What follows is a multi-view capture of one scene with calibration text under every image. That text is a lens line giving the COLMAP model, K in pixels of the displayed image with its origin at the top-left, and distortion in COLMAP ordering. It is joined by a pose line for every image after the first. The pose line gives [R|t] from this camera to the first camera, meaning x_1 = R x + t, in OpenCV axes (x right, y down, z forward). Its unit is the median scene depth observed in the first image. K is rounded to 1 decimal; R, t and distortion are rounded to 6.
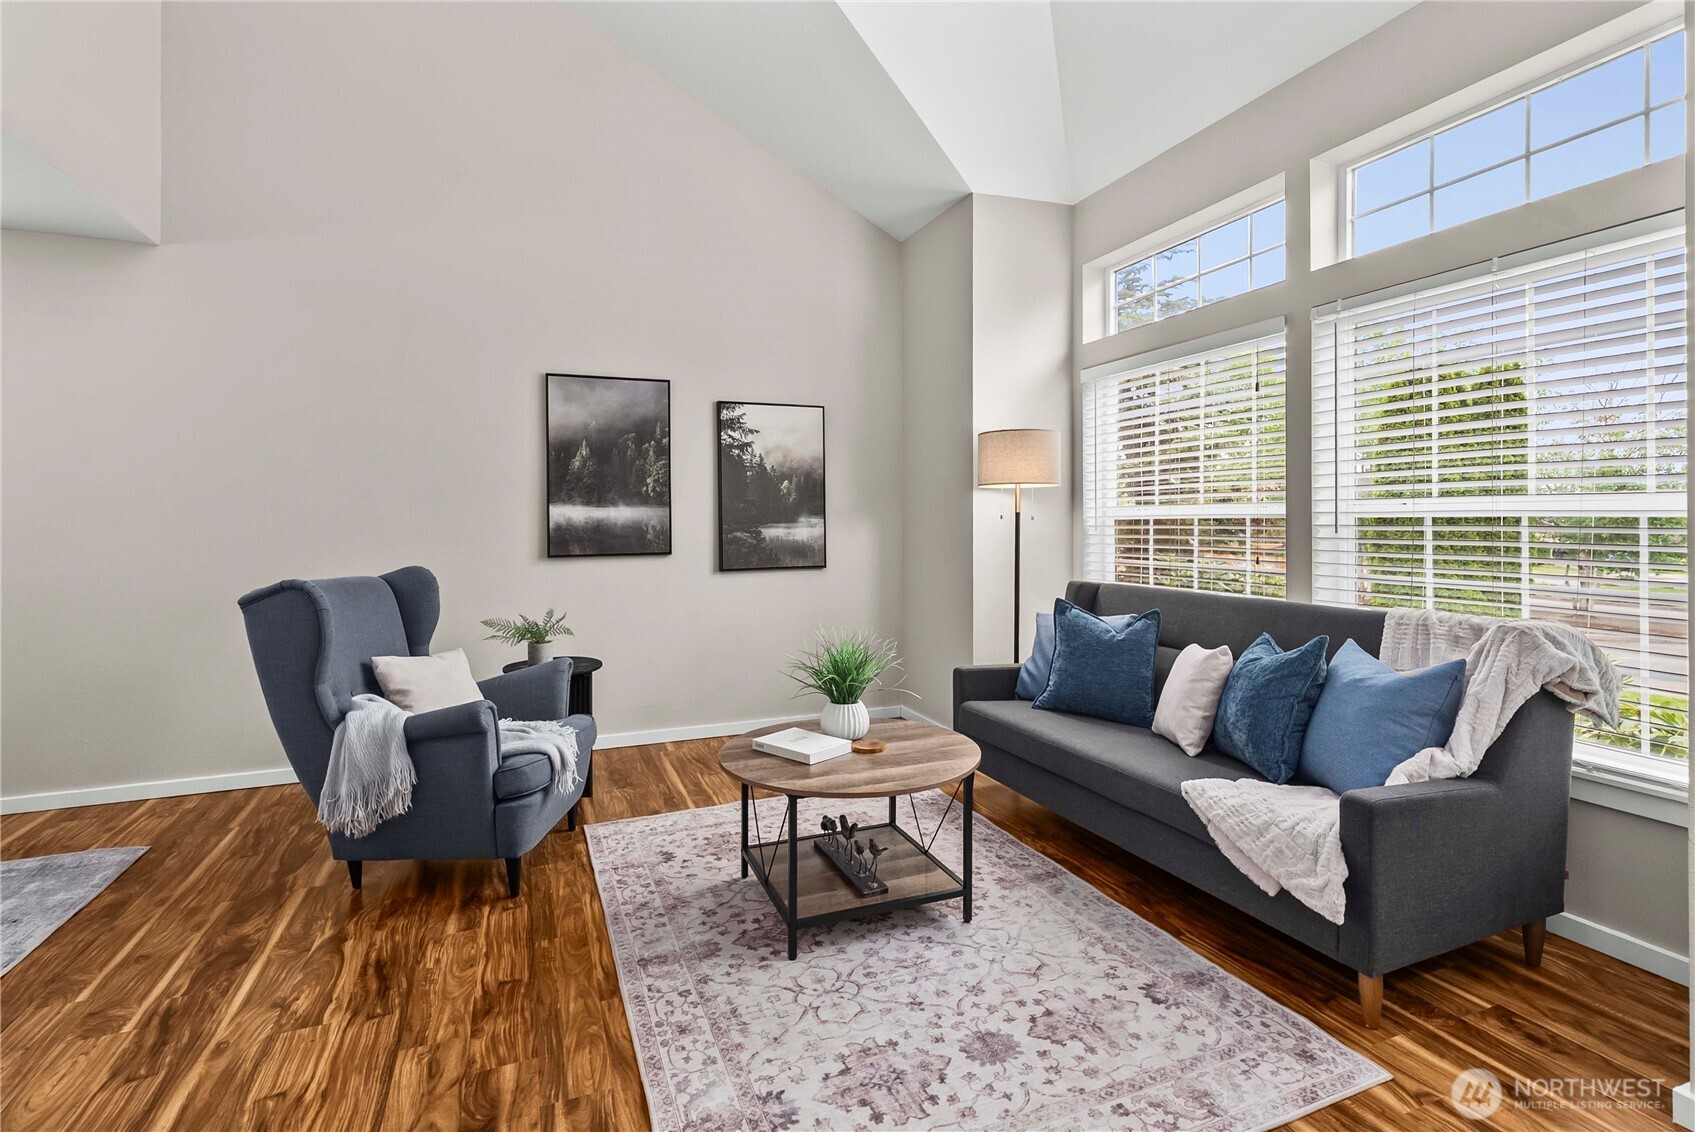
lens RADIAL K [[778.0, 0, 848.3], [0, 778.0, 512.8], [0, 0, 1]] dist [0.074828, -0.000113]
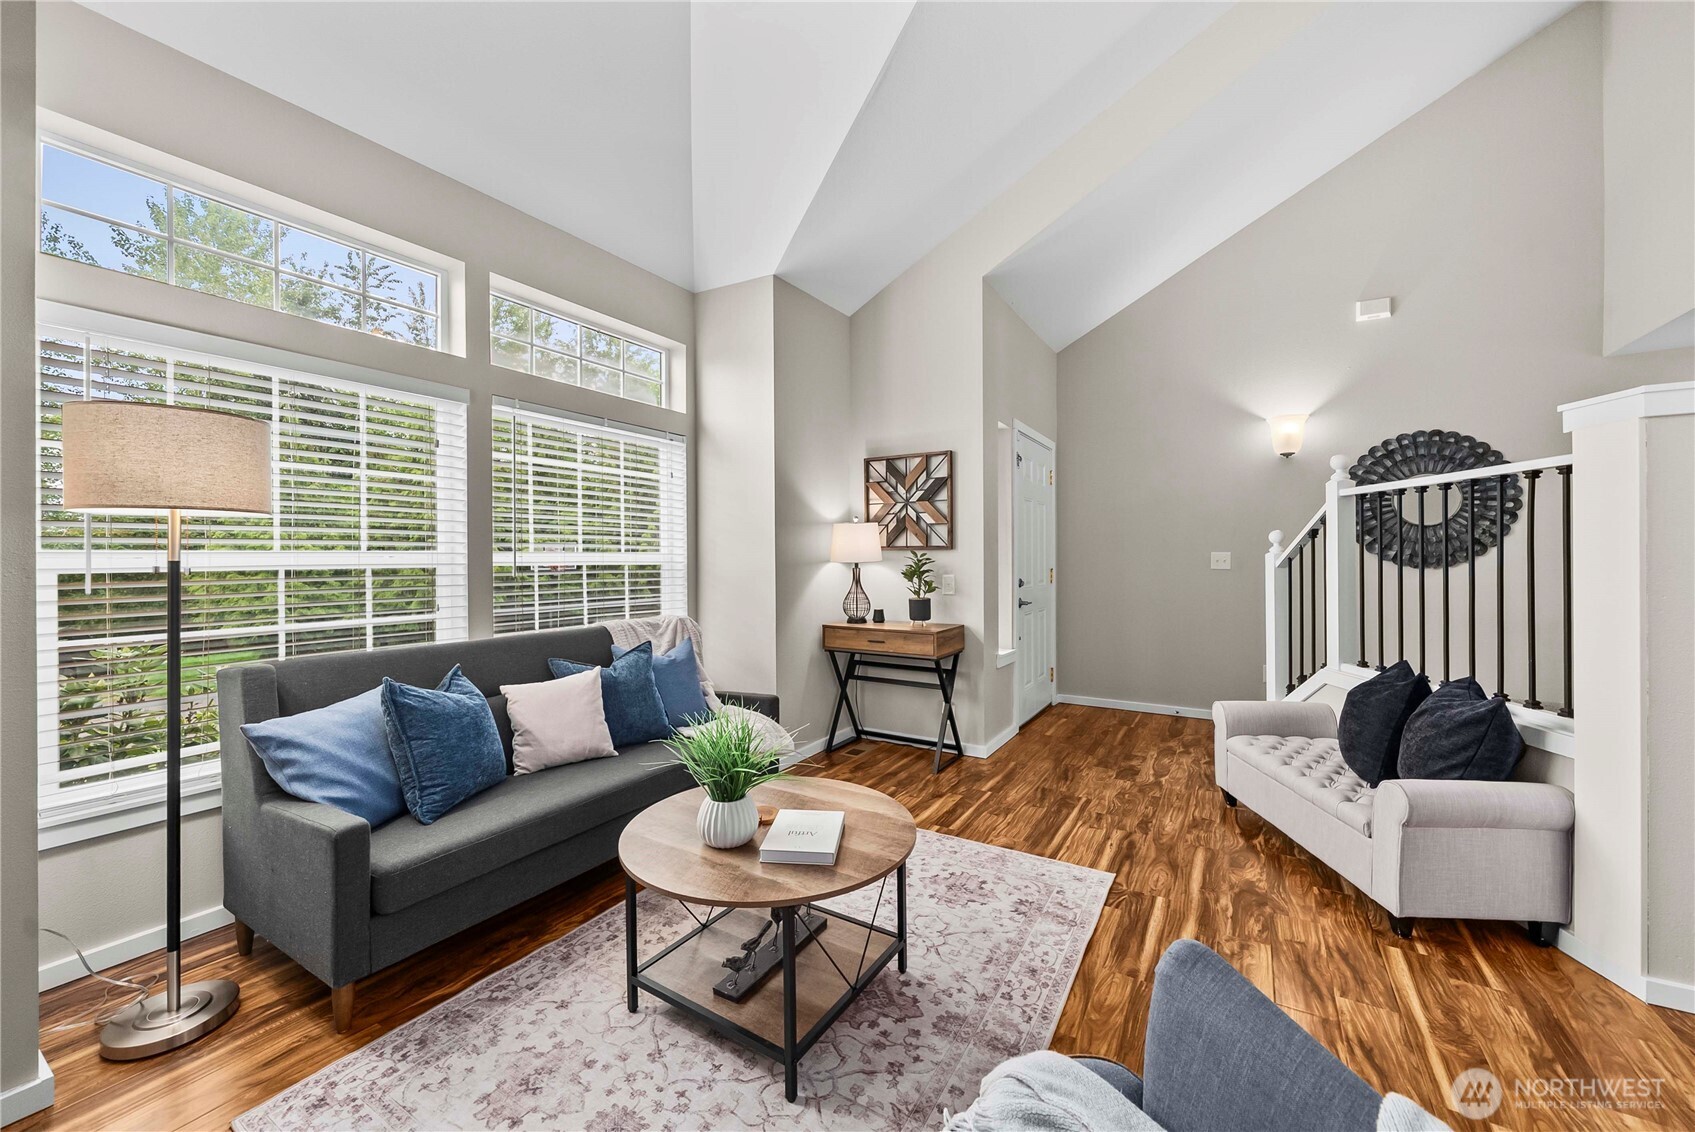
lens RADIAL K [[652.3, 0, 847.5], [0, 652.3, 566.0], [0, 0, 1]] dist [-0.000235, 0.000024]
pose [[-0.580150, 0.007819, 0.814472, -0.696247], [0.009342, 0.999952, -0.002946, 0.016742], [-0.814456, 0.005900, -0.580196, 1.463039]]
